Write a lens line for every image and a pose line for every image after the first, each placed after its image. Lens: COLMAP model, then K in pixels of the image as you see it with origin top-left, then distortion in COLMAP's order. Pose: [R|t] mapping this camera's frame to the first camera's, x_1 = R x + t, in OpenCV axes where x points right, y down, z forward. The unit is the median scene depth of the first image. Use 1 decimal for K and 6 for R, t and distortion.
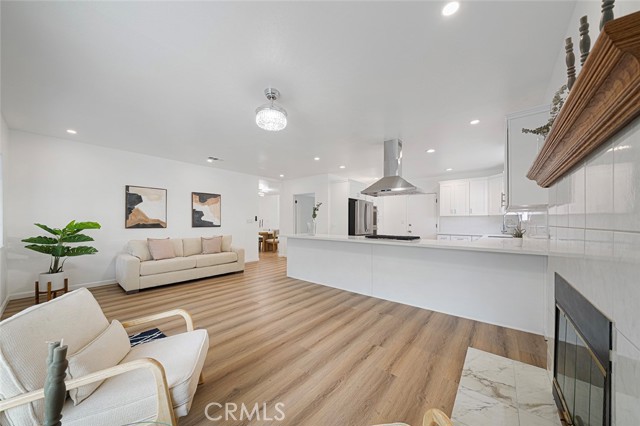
lens RADIAL K [[221.1, 0, 320.4], [0, 221.1, 220.0], [0, 0, 1]] dist [-0.002963, -0.000070]
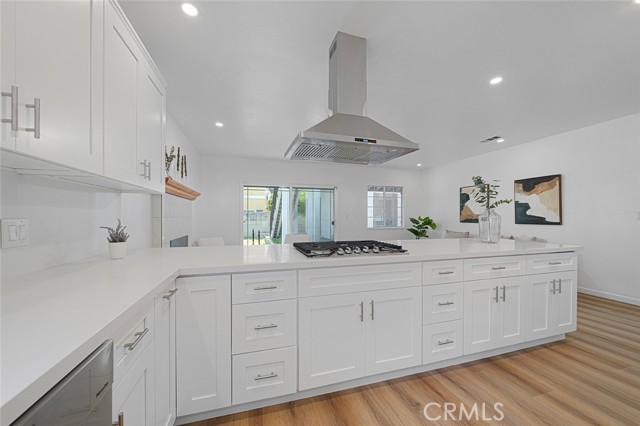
lens RADIAL K [[236.0, 0, 319.2], [0, 236.0, 217.0], [0, 0, 1]] dist [-0.000836, -0.000068]
pose [[-0.555197, -0.003383, -0.831712, 0.547112], [0.001056, 0.999988, -0.004772, 0.011748], [0.831718, -0.003528, -0.555187, 0.875070]]
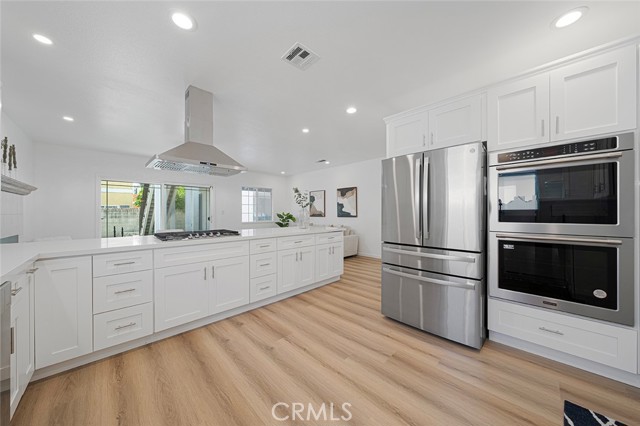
lens RADIAL K [[221.1, 0, 320.7], [0, 221.1, 212.6], [0, 0, 1]] dist [-0.002963, -0.000070]
pose [[-0.111539, -0.003430, -0.993754, 0.683445], [0.008627, 0.999953, -0.004420, 0.013322], [0.993723, -0.009066, -0.111504, 1.038859]]
